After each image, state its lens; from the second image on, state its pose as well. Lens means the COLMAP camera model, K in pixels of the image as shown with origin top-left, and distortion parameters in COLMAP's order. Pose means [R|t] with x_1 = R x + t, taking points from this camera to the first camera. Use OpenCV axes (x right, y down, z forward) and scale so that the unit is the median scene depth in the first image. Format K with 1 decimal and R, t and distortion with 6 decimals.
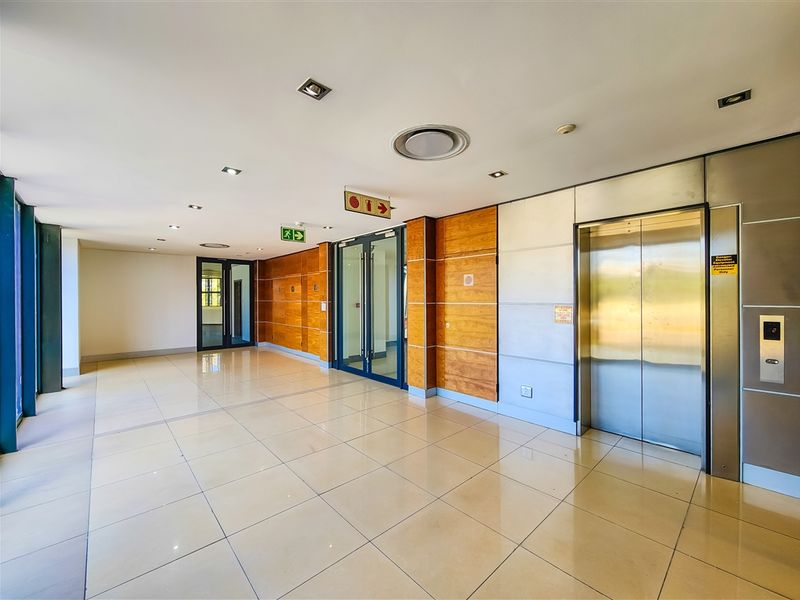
lens RADIAL K [[327.2, 0, 400.8], [0, 327.2, 298.4], [0, 0, 1]] dist [-0.001998, -0.000477]
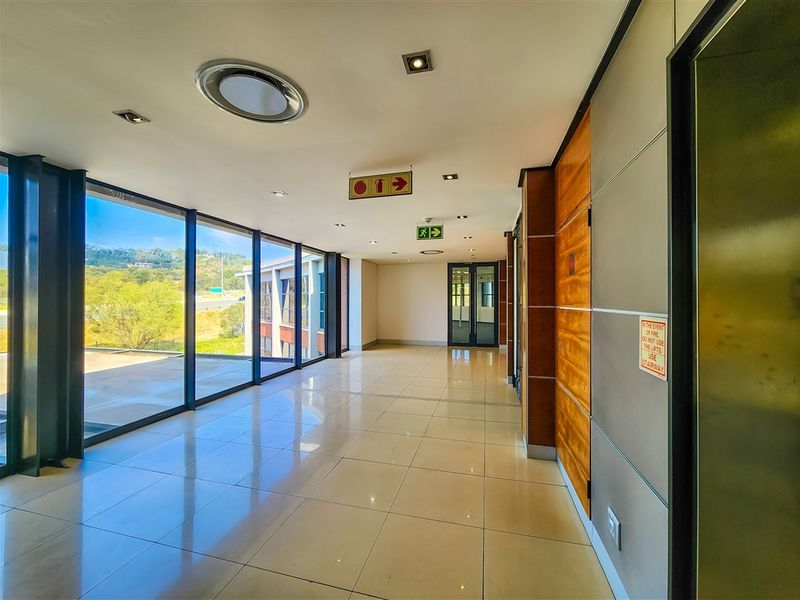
lens RADIAL K [[327.2, 0, 400.8], [0, 327.2, 298.4], [0, 0, 1]] dist [-0.001998, -0.000477]
pose [[0.543112, -0.000484, -0.839660, 0.419688], [-0.004698, 0.999982, -0.003615, 0.002364], [0.839647, 0.005908, 0.543100, 0.401287]]
